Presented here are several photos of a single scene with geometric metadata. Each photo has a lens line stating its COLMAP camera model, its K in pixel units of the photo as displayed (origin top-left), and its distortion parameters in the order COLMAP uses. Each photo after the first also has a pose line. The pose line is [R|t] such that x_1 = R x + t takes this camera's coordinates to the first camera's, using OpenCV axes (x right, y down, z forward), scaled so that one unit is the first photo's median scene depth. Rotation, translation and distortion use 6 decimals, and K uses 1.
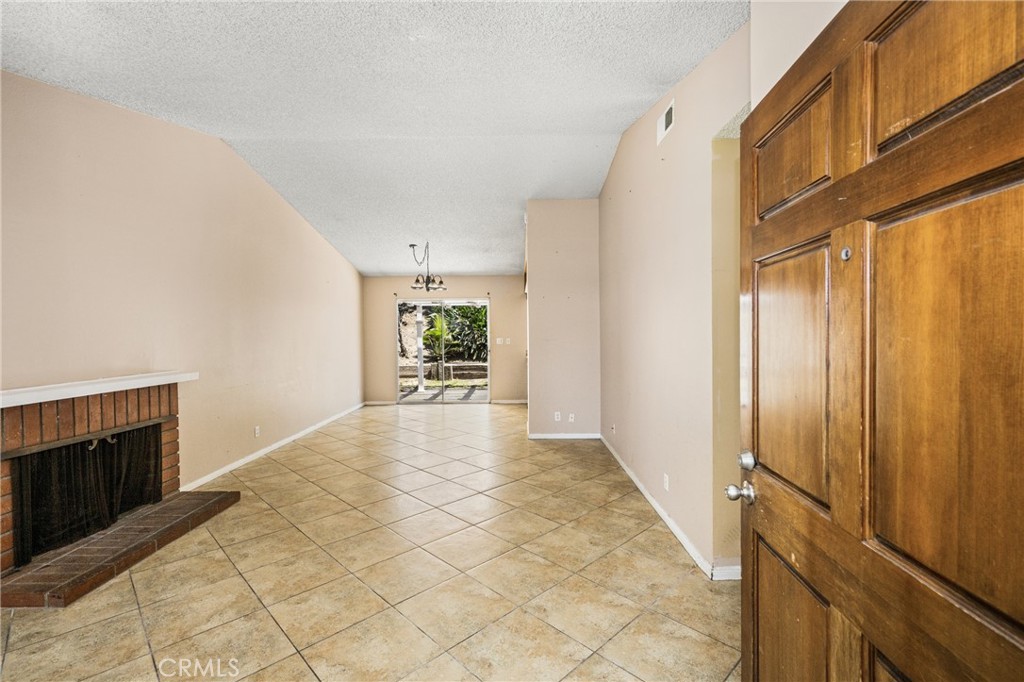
lens RADIAL K [[490.6, 0, 482.8], [0, 490.6, 336.4], [0, 0, 1]] dist [-0.001594, -0.000082]
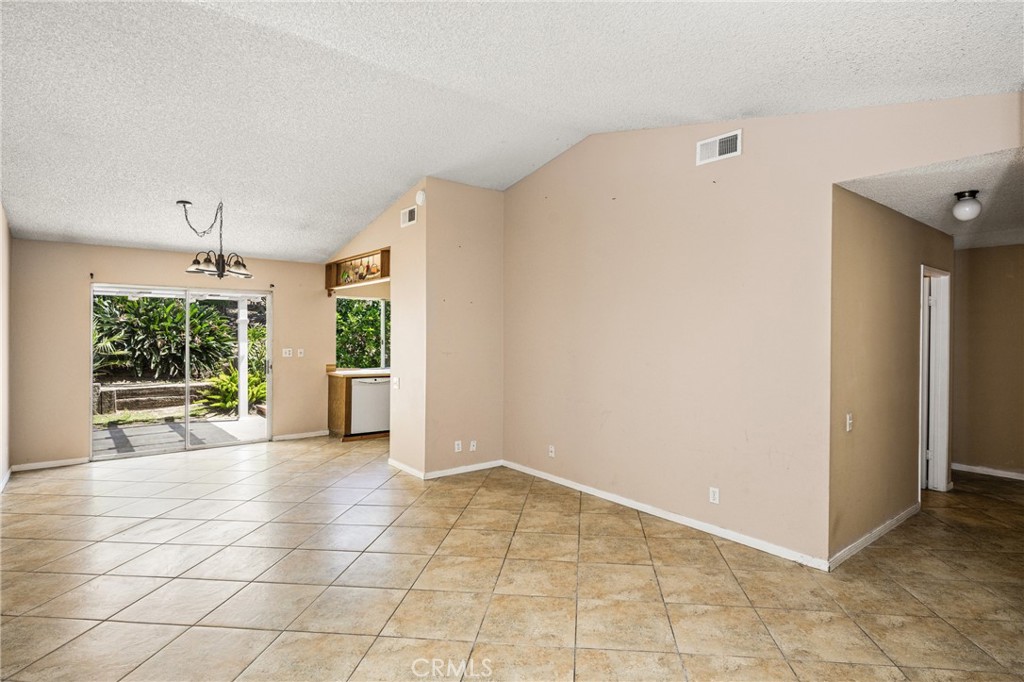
lens RADIAL K [[498.4, 0, 565.4], [0, 498.4, 337.9], [0, 0, 1]] dist [0.000383, -0.000060]
pose [[0.659430, 0.013439, 0.751646, -0.556656], [-0.009063, 0.999910, -0.009927, -0.022870], [-0.751712, -0.000266, 0.659492, 0.458579]]
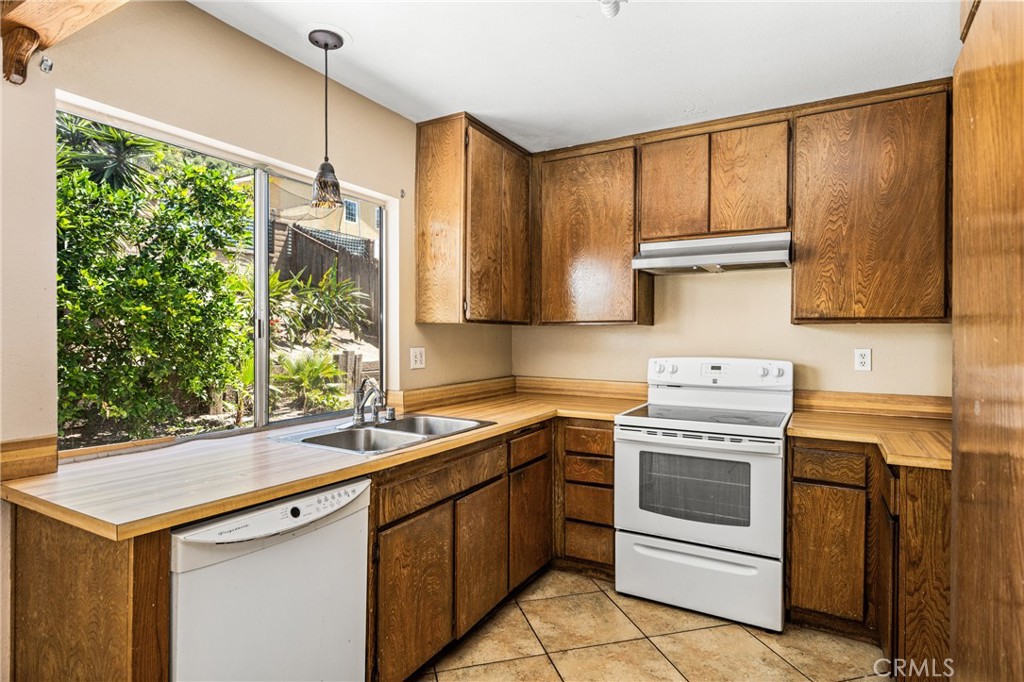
lens RADIAL K [[542.4, 0, 516.4], [0, 542.4, 342.7], [0, 0, 1]] dist [0.000518, 0.000268]
pose [[0.419740, 0.005052, 0.907630, 0.028076], [-0.004094, 0.999985, -0.003672, -0.004252], [-0.907635, -0.002174, 0.419754, 1.789375]]
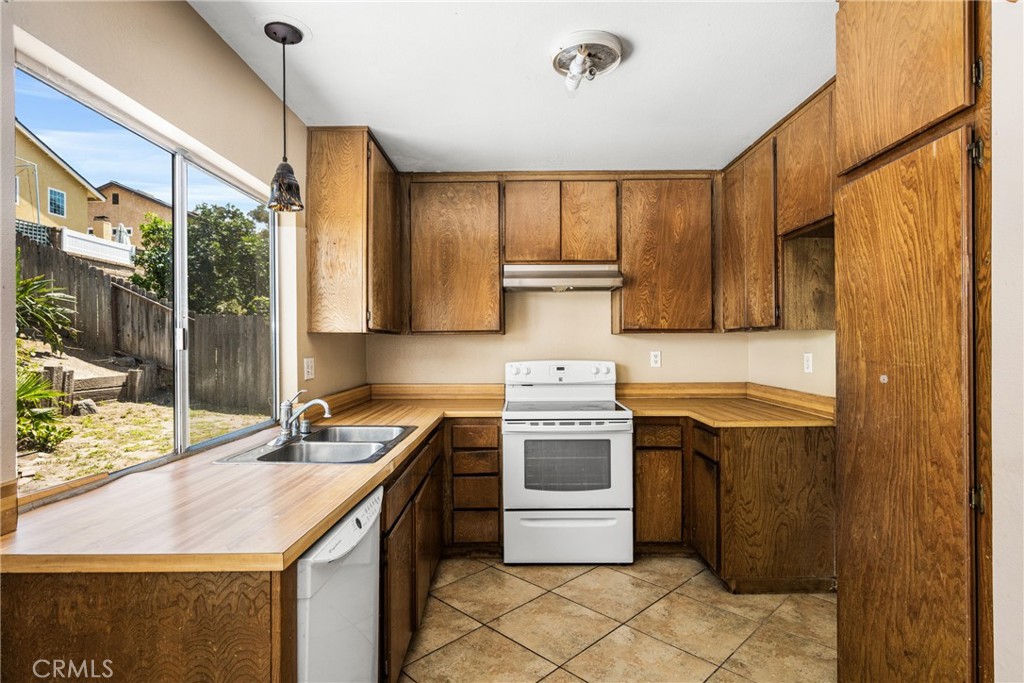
lens RADIAL K [[516.6, 0, 516.4], [0, 516.6, 346.1], [0, 0, 1]] dist [0.000599, -0.000057]
pose [[-0.076949, 0.011004, 0.996974, -0.056105], [0.014643, 0.999844, -0.009905, -0.004501], [-0.996928, 0.013836, -0.077098, 1.997724]]
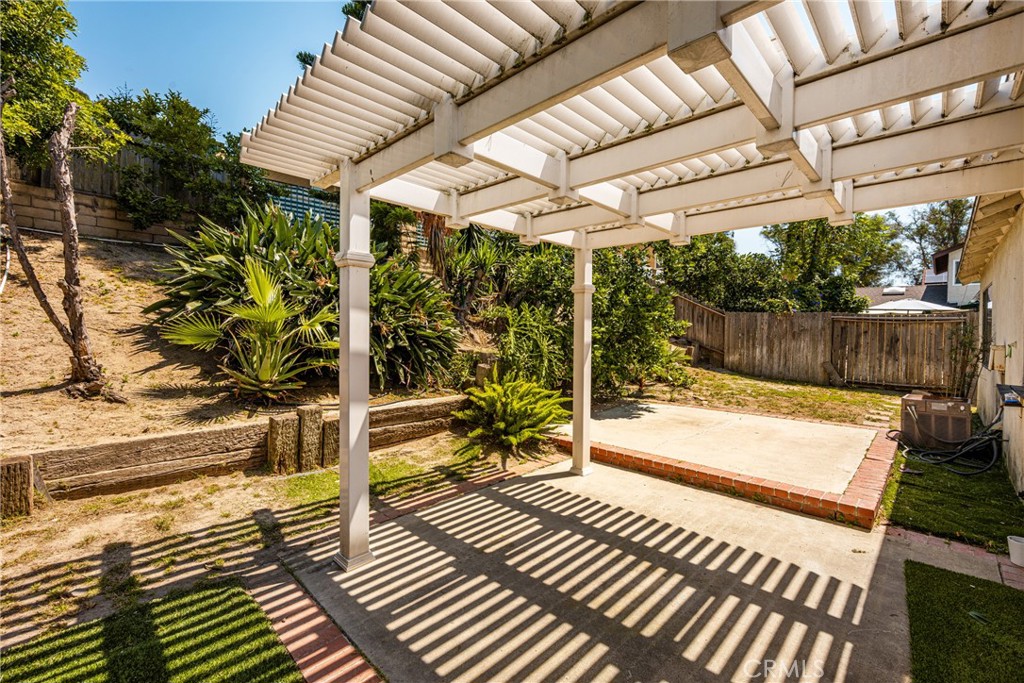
lens RADIAL K [[428.4, 0, 526.4], [0, 428.4, 339.2], [0, 0, 1]] dist [0.001219, -0.000048]
pose [[0.629655, 0.012488, 0.776775, -0.706055], [-0.023795, 0.999712, 0.003217, 0.013279], [-0.776511, -0.020509, 0.629770, 2.447340]]
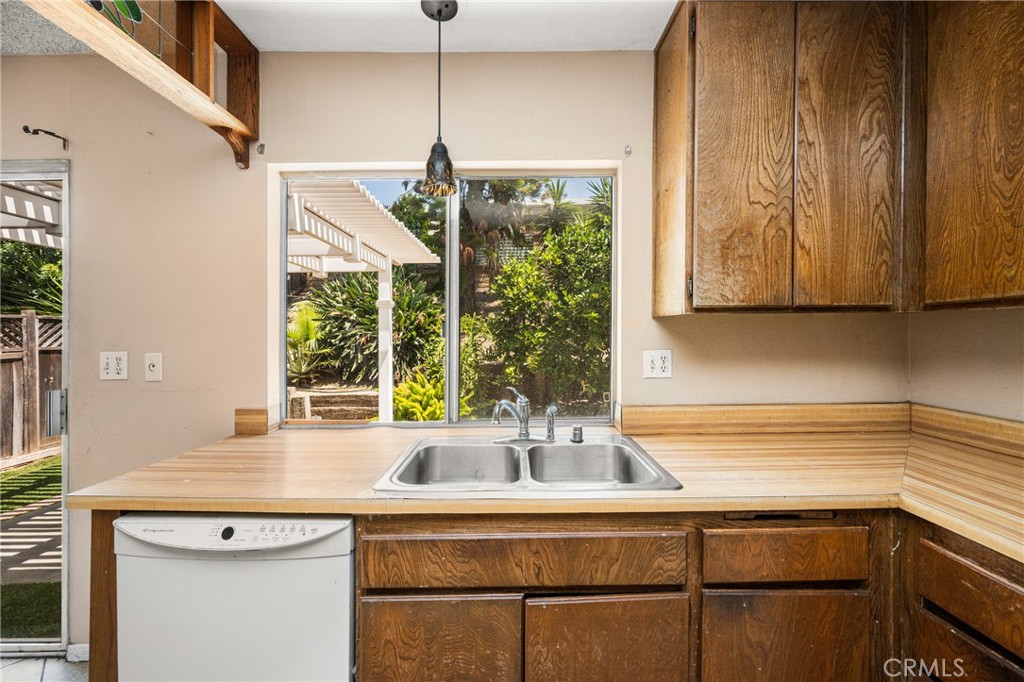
lens RADIAL K [[420.1, 0, 527.1], [0, 420.1, 335.7], [0, 0, 1]] dist [-0.001036, -0.000065]
pose [[0.997317, 0.003084, 0.073142, 0.467006], [-0.002733, 0.999984, -0.004900, -0.011470], [-0.073156, 0.004687, 0.997309, 1.806480]]
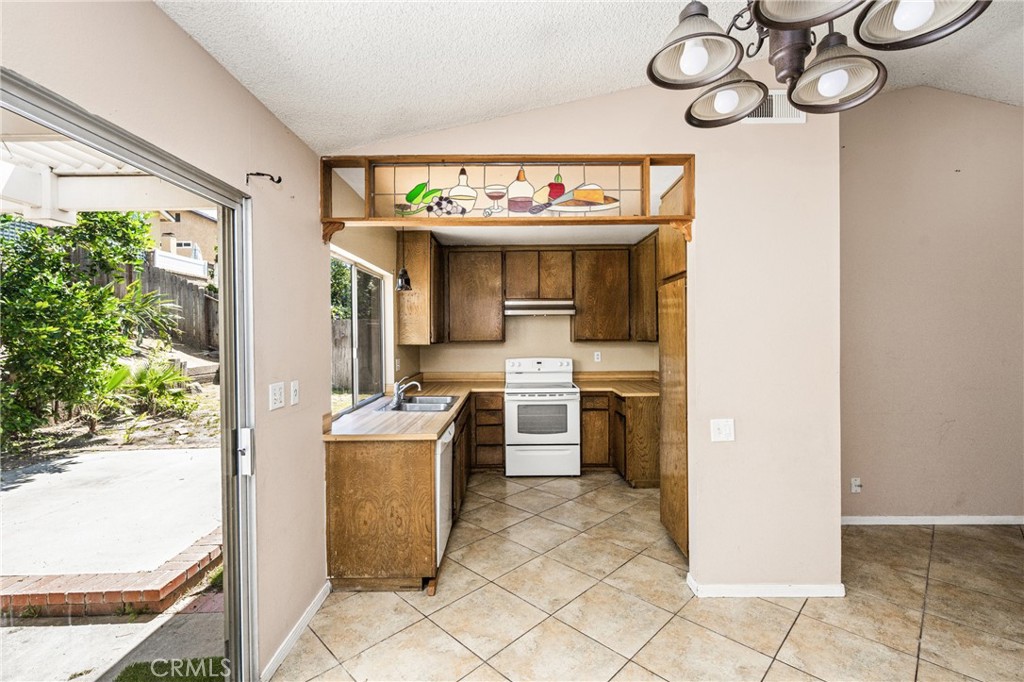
lens RADIAL K [[441.8, 0, 512.0], [0, 441.8, 341.0], [0, 0, 1]] dist [-0.001066, -0.000219]
pose [[-0.084941, 0.001082, 0.996385, -0.417146], [0.016470, 0.999864, 0.000318, -0.037205], [-0.996250, 0.016438, -0.084947, 2.036247]]
